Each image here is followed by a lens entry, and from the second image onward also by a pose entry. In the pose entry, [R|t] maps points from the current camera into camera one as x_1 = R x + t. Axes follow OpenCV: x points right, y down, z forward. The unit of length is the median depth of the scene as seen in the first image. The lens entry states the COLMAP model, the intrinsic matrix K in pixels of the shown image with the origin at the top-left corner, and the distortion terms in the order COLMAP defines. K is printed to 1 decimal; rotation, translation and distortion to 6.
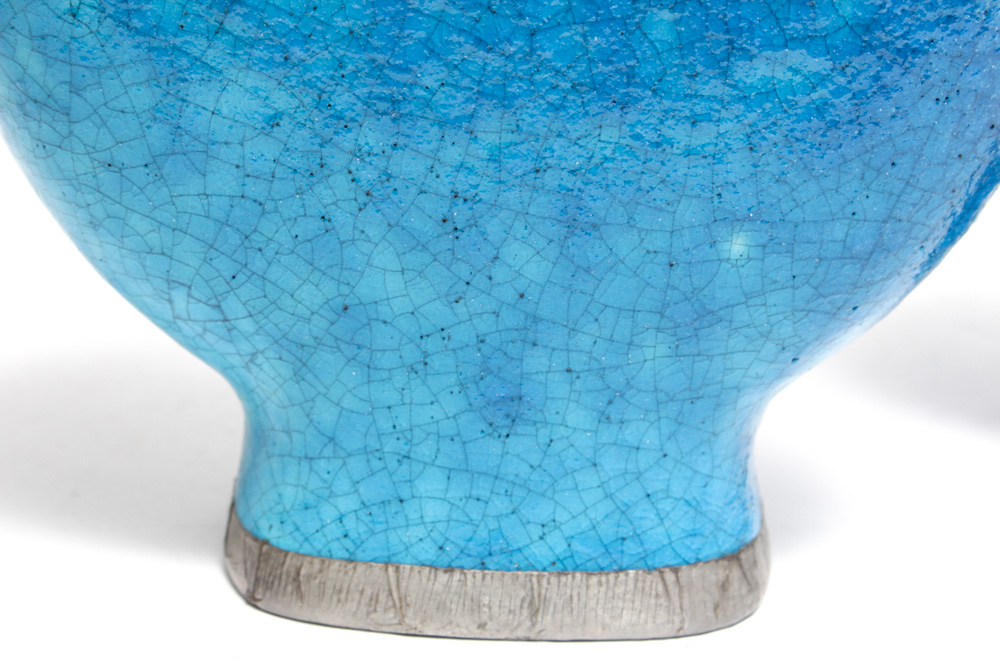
lens RADIAL K [[2269.8, 0, 498.6], [0, 2269.8, 329.5], [0, 0, 1]] dist [0.010892, 0.000000]
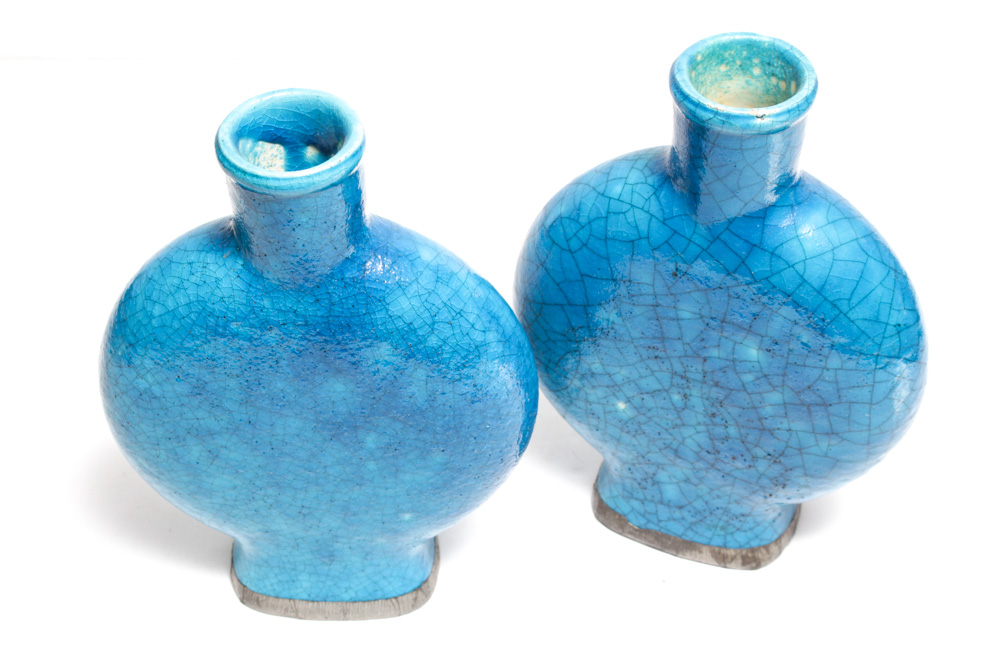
lens RADIAL K [[1822.8, 0, 502.5], [0, 1822.8, 335.4], [0, 0, 1]] dist [-0.060417, 0.000000]
pose [[0.999665, -0.025823, 0.001743, 0.218543], [0.023032, 0.918309, 0.395193, -1.086810], [-0.011806, -0.395020, 0.918597, -0.919018]]
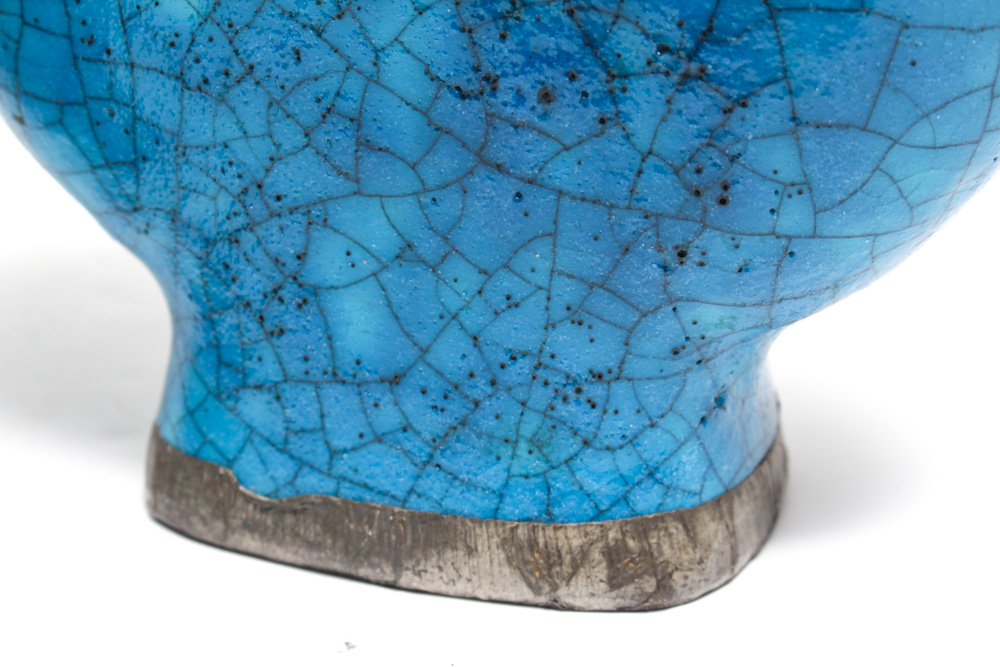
lens RADIAL K [[2210.1, 0, 500.0], [0, 2210.1, 336.9], [0, 0, 1]] dist [0.006752, 0.000000]
pose [[0.996989, -0.039020, 0.067010, 0.426854], [0.036016, 0.998317, 0.045460, -0.022135], [-0.068671, -0.042910, 0.996716, 0.263355]]
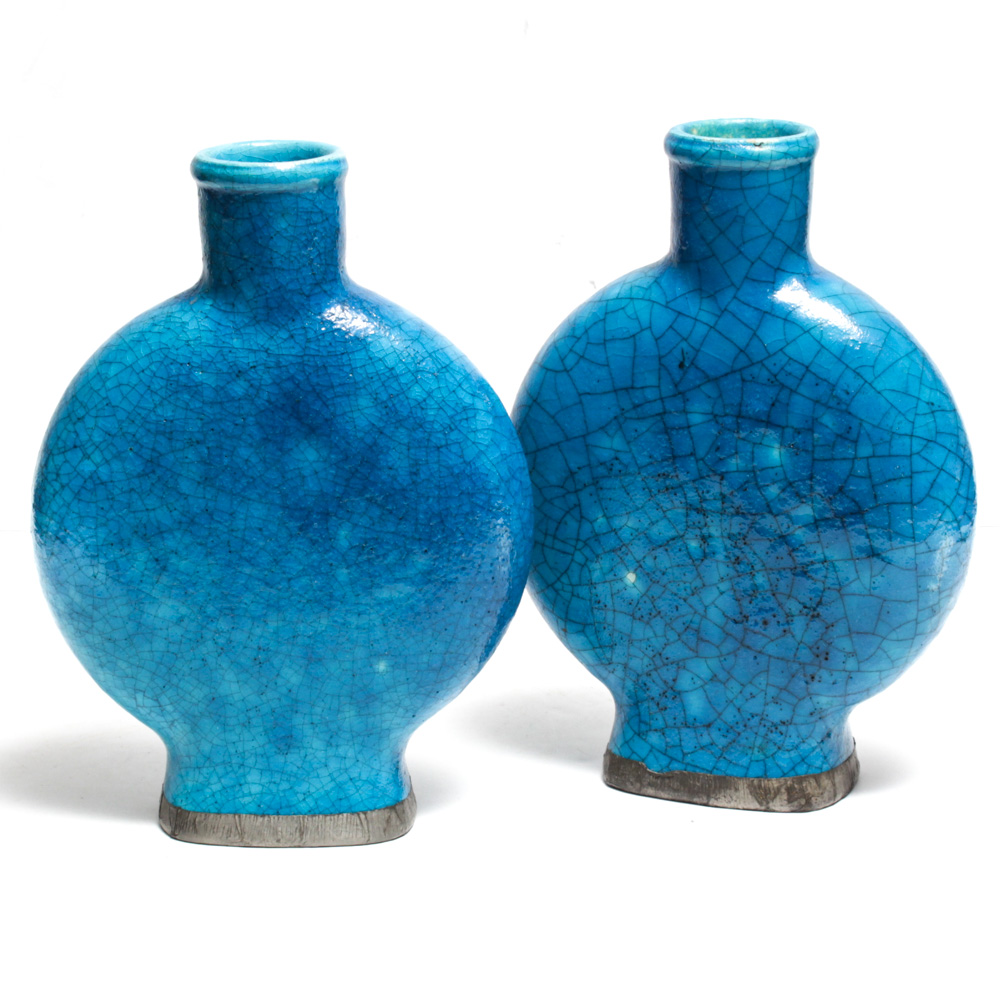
lens RADIAL K [[3132.1, 0, 492.2], [0, 3132.1, 495.4], [0, 0, 1]] dist [-0.077709, 0.000000]
pose [[0.999181, -0.030082, 0.027068, 0.134447], [0.032472, 0.995167, -0.092670, 0.088246], [-0.024149, 0.093473, 0.995329, -2.170226]]
